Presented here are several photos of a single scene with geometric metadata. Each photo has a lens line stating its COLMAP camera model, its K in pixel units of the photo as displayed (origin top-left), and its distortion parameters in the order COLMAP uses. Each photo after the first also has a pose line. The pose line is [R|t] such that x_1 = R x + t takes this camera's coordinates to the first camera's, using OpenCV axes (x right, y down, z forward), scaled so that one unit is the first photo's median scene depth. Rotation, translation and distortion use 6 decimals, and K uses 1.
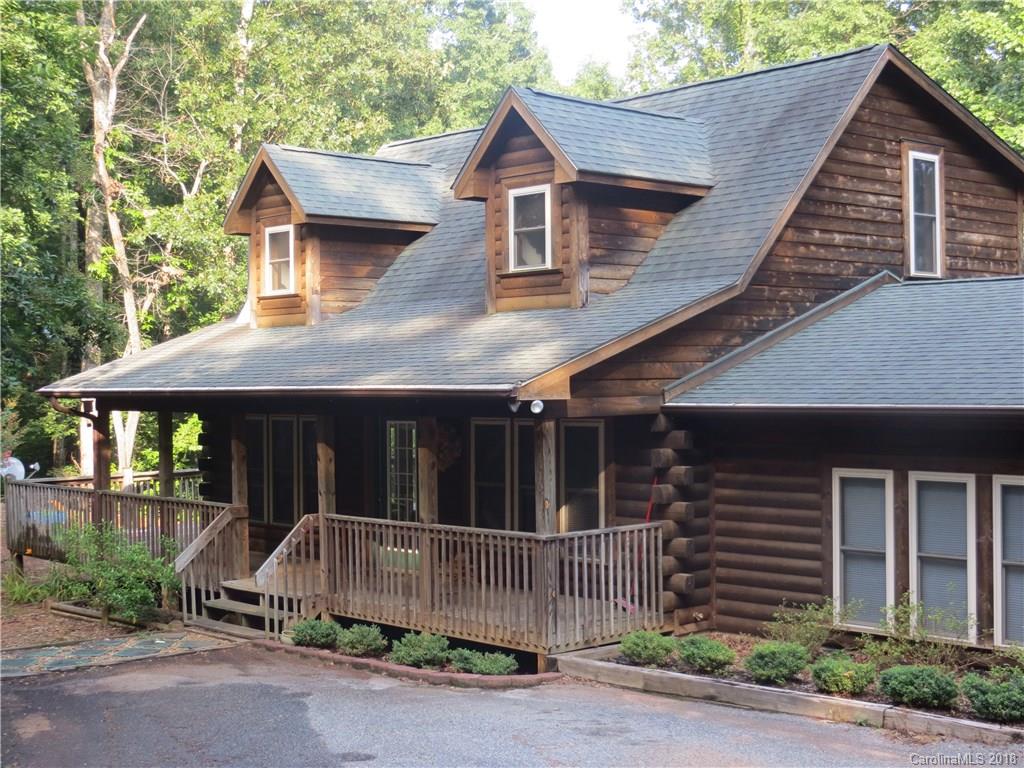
lens RADIAL K [[1462.3, 0, 513.3], [0, 1462.3, 383.9], [0, 0, 1]] dist [-0.039129, 0.000000]
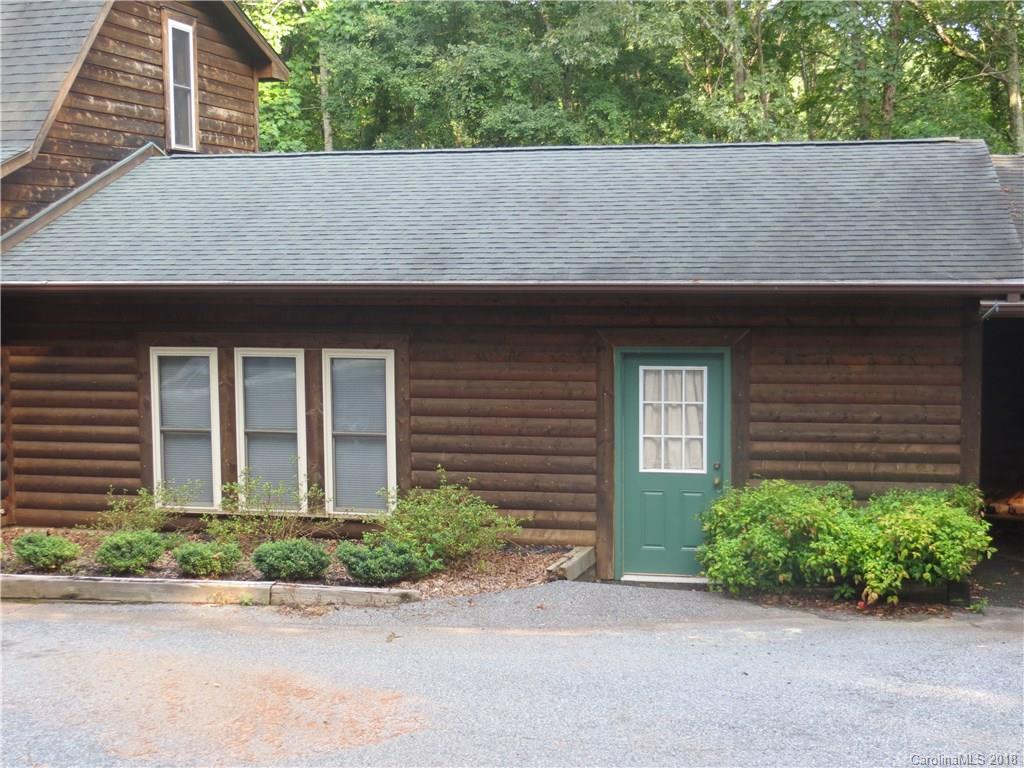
lens RADIAL K [[1462.3, 0, 512.4], [0, 1462.3, 385.2], [0, 0, 1]] dist [-0.039129, 0.000000]
pose [[0.822227, -0.047179, 0.567202, -0.133091], [-0.002647, 0.996231, 0.086702, -0.001647], [-0.569154, -0.072790, 0.819003, 0.071043]]
